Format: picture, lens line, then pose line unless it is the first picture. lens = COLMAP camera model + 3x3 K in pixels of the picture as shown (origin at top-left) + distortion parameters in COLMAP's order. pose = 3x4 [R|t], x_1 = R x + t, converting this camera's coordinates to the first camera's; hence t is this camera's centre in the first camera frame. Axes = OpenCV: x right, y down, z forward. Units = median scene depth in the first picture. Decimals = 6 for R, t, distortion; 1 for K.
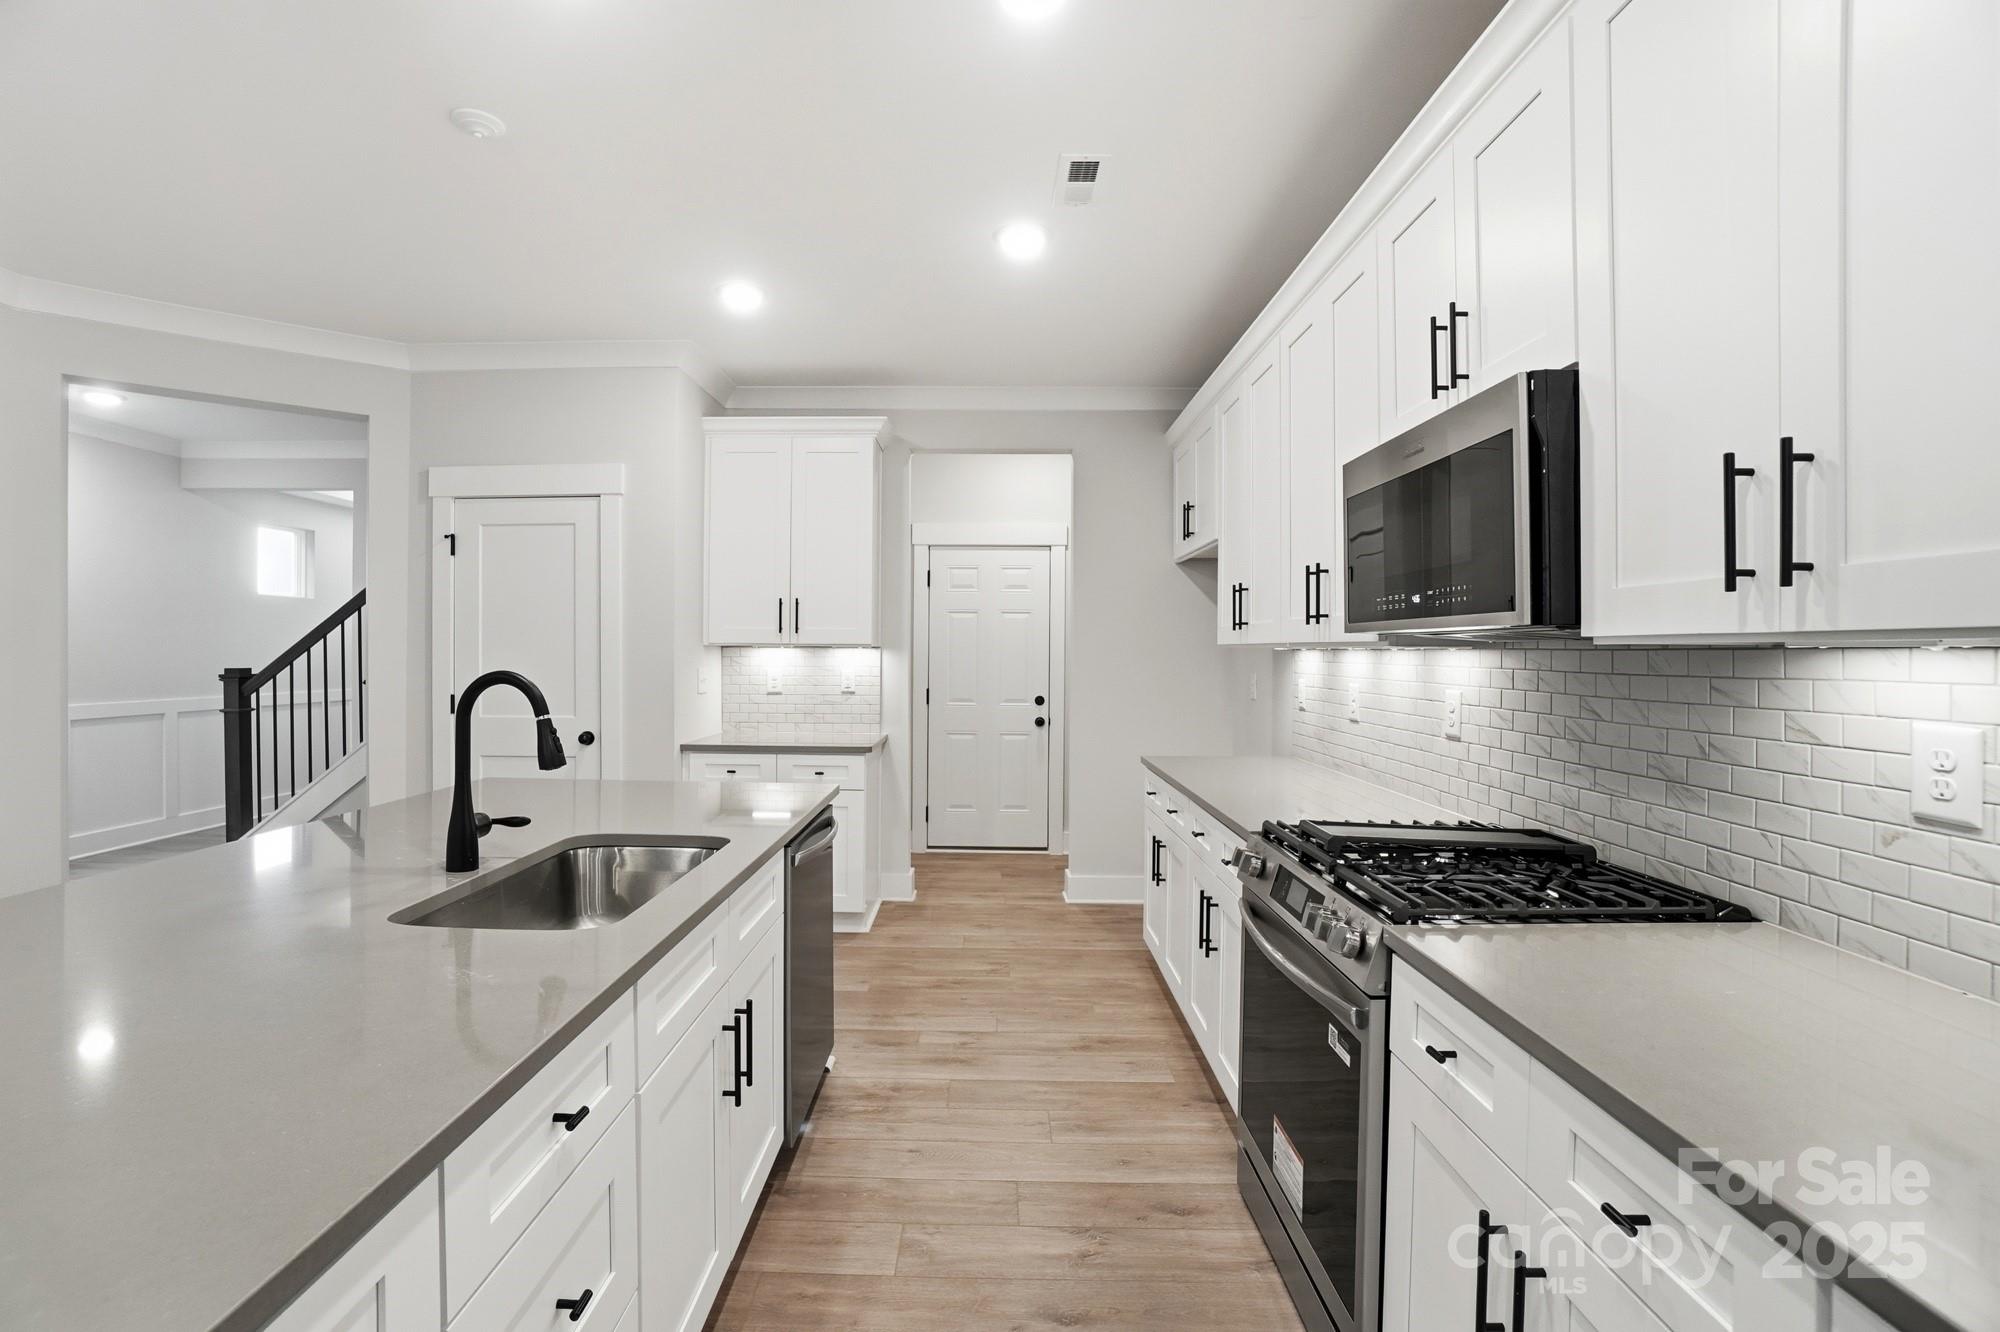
lens RADIAL K [[900.5, 0, 972.6], [0, 900.5, 646.0], [0, 0, 1]] dist [-0.025037, 0.000815]
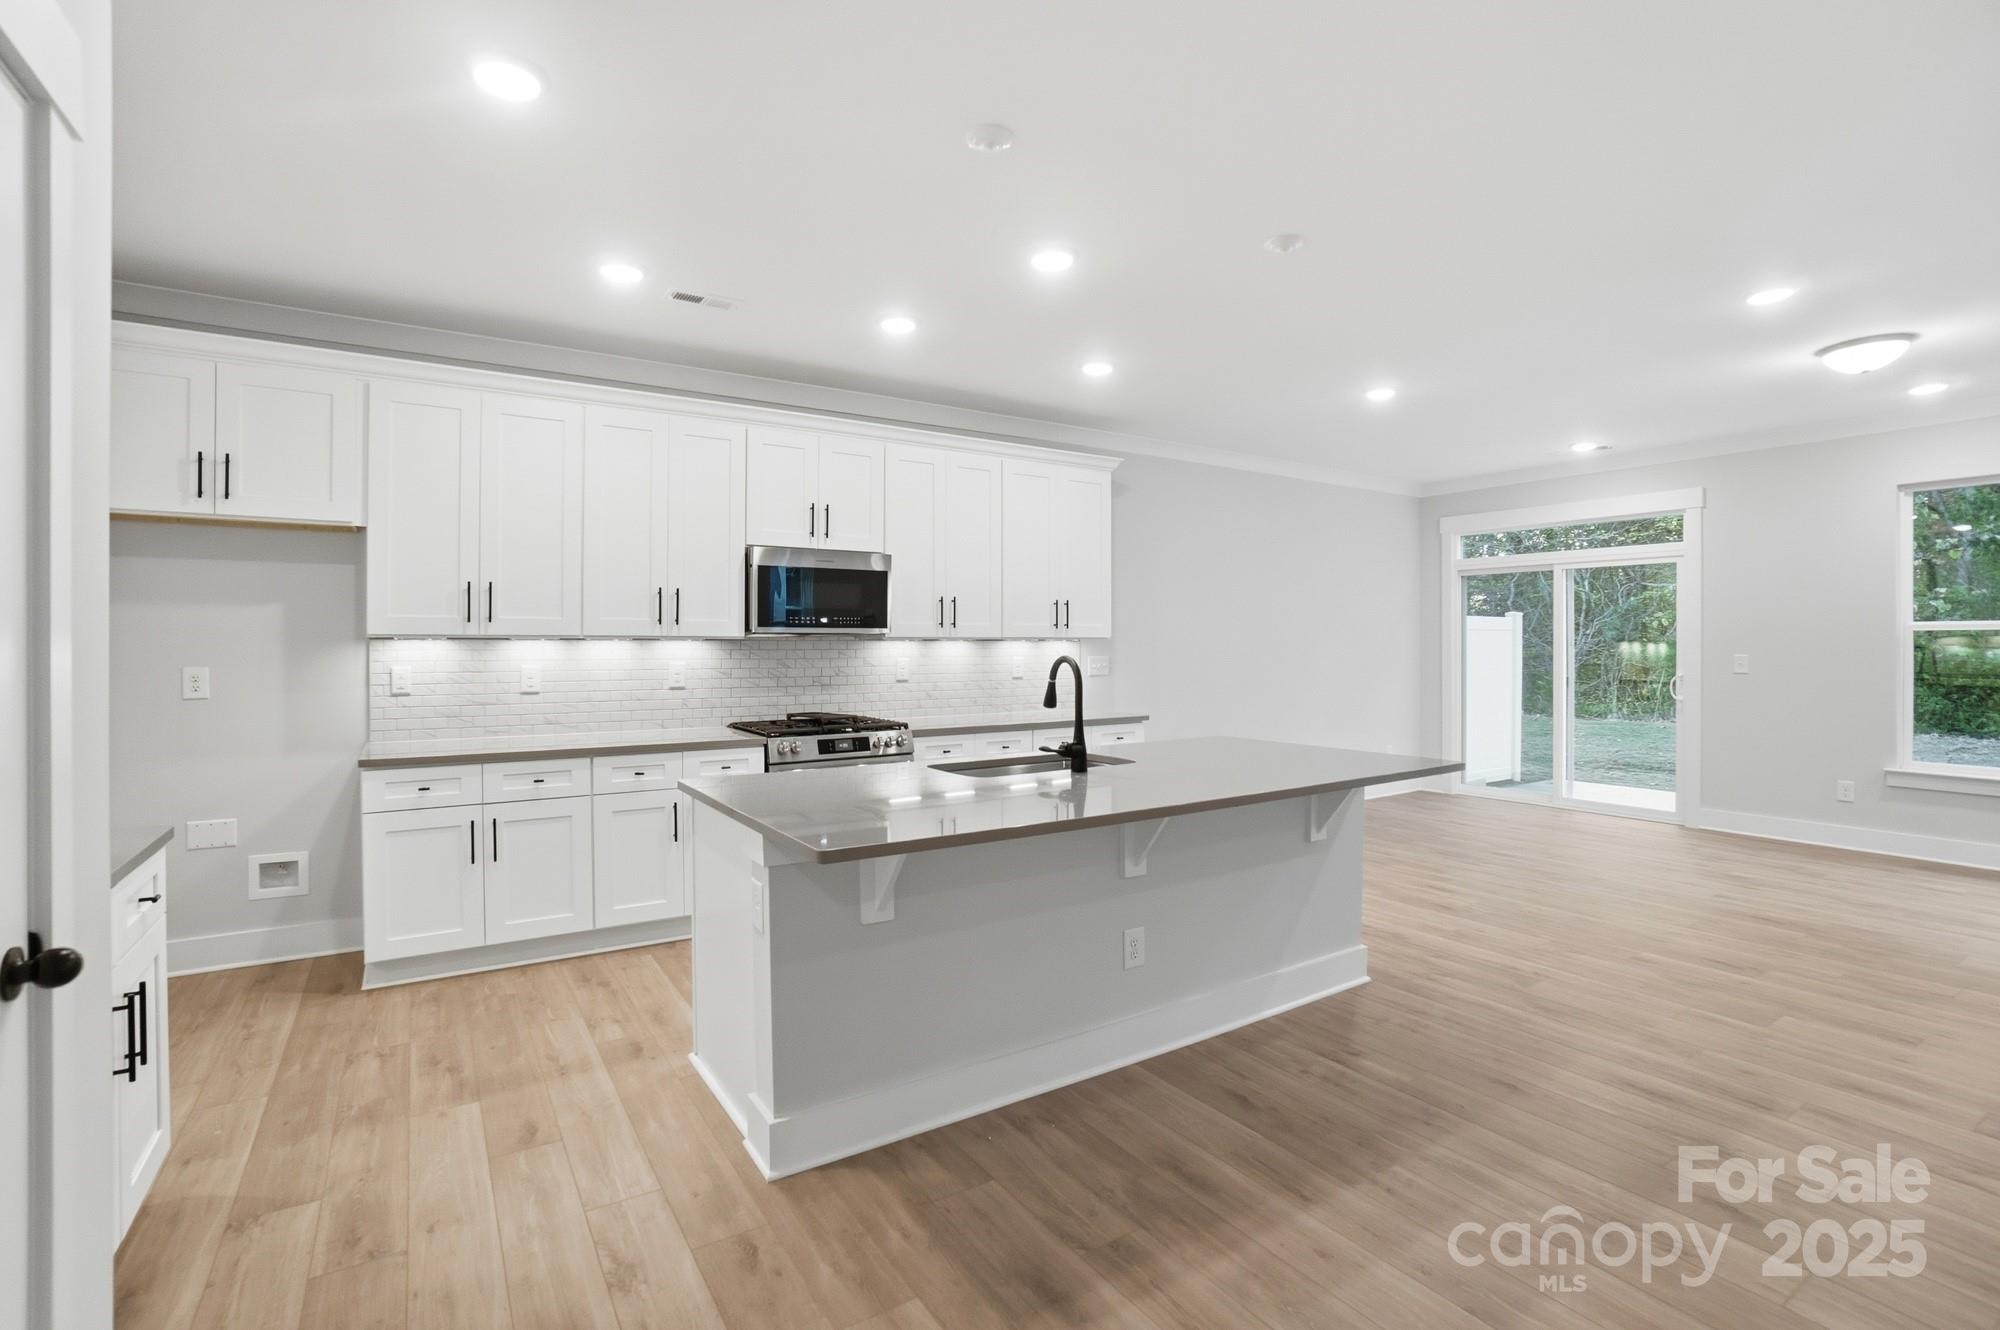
lens RADIAL K [[900.5, 0, 986.0], [0, 900.5, 647.8], [0, 0, 1]] dist [-0.025037, 0.000815]
pose [[-0.548561, -0.011423, 0.836033, -1.534257], [-0.007021, 0.999934, 0.009055, -0.001738], [-0.836081, -0.000902, -0.548605, 1.685340]]
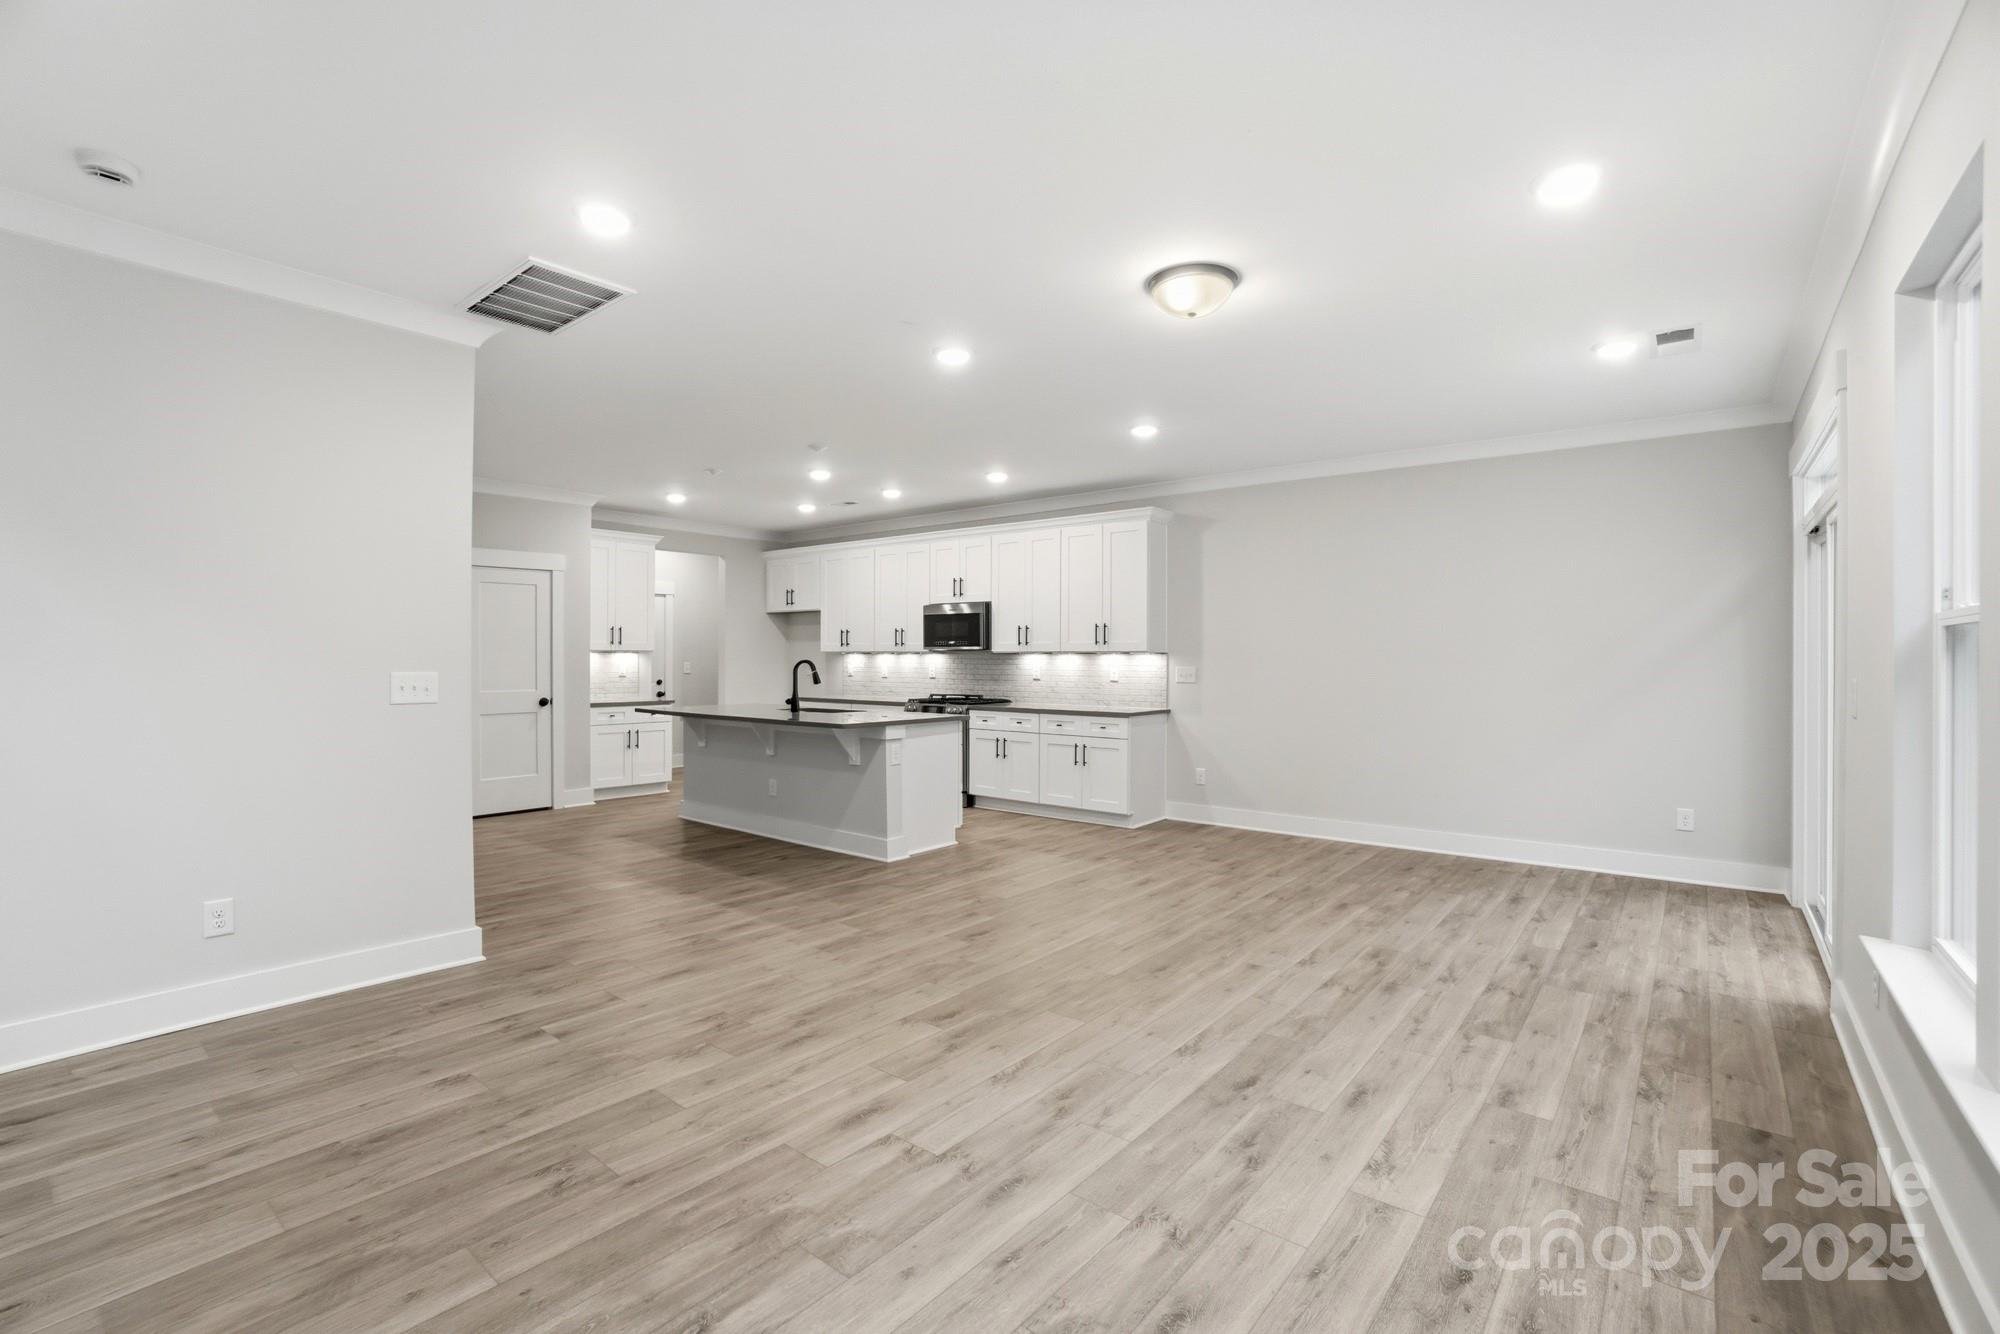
lens RADIAL K [[877.8, 0, 998.2], [0, 877.8, 656.8], [0, 0, 1]] dist [-0.004555, 0.000284]
pose [[0.616366, -0.003871, 0.787450, -2.376380], [-0.003386, 0.999966, 0.007567, -0.012470], [-0.787452, -0.007330, 0.616332, -1.586924]]
